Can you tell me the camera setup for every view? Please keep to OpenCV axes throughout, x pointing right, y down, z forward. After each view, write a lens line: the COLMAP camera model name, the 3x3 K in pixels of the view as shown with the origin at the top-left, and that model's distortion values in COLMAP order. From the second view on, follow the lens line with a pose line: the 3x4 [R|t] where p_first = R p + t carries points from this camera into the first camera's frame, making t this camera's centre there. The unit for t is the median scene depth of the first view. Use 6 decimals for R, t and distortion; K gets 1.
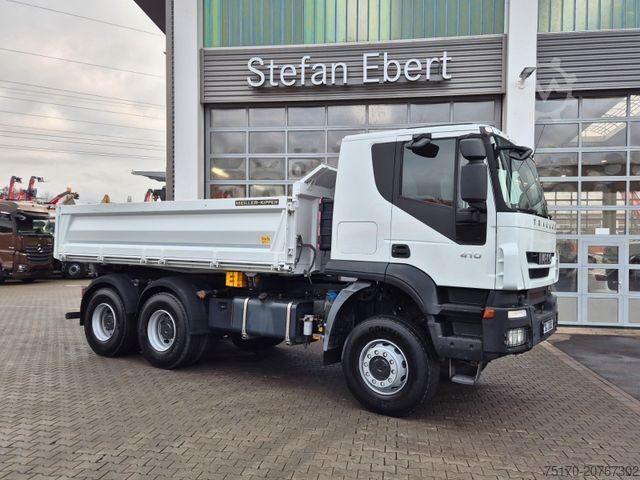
lens RADIAL K [[510.0, 0, 325.6], [0, 510.0, 248.0], [0, 0, 1]] dist [0.084649, -0.071804]
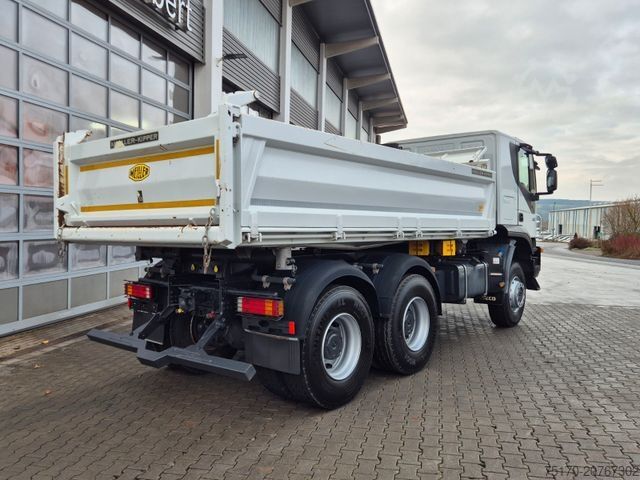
lens RADIAL K [[510.0, 0, 315.0], [0, 510.0, 234.7], [0, 0, 1]] dist [0.084649, -0.071804]
pose [[0.107462, -0.041424, 0.993346, -0.665827], [-0.007240, 0.999073, 0.042446, -0.001914], [-0.994183, -0.011754, 0.107063, 0.654162]]
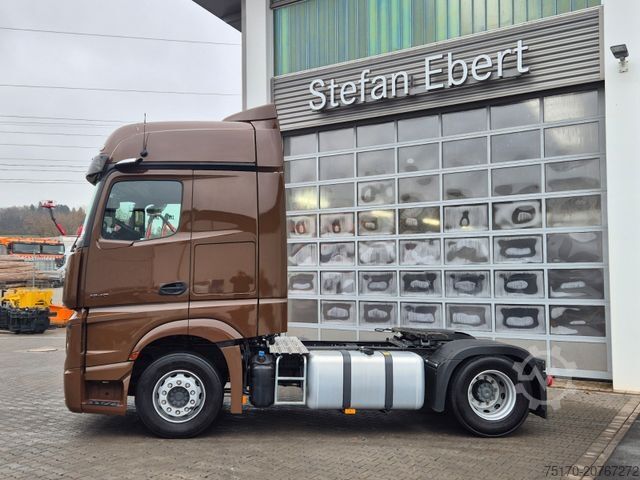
lens RADIAL K [[625.5, 0, 312.3], [0, 625.5, 257.0], [0, 0, 1]] dist [0.026982, 0.000000]
pose [[0.907000, -0.025163, -0.420377, 0.335132], [0.008773, 0.999126, -0.040877, -0.000448], [0.421038, 0.033387, 0.906428, -0.026833]]
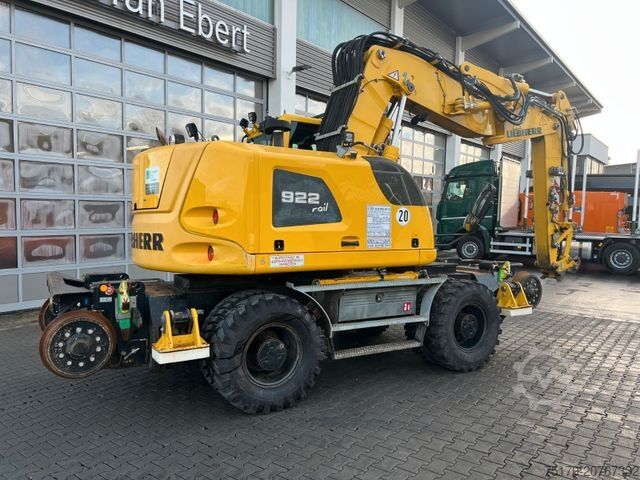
lens RADIAL K [[482.5, 0, 321.0], [0, 482.5, 239.1], [0, 0, 1]] dist [0.071129, -0.067080]
pose [[0.505027, -0.055268, 0.861332, -0.558048], [0.000700, 0.997974, 0.063626, -0.008658], [-0.863103, -0.031530, 0.504043, 0.342758]]
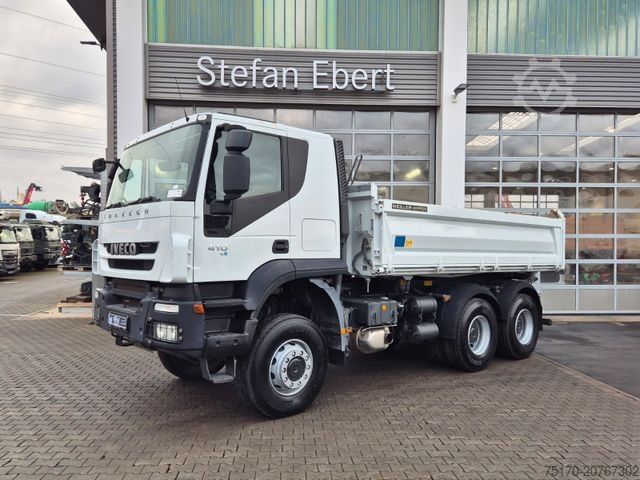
lens RADIAL K [[482.5, 0, 317.3], [0, 482.5, 244.2], [0, 0, 1]] dist [0.071129, -0.067080]
pose [[0.980826, -0.004836, 0.194827, -0.111992], [0.004963, 0.999988, -0.000164, -0.004715], [-0.194824, 0.001128, 0.980838, 0.031673]]
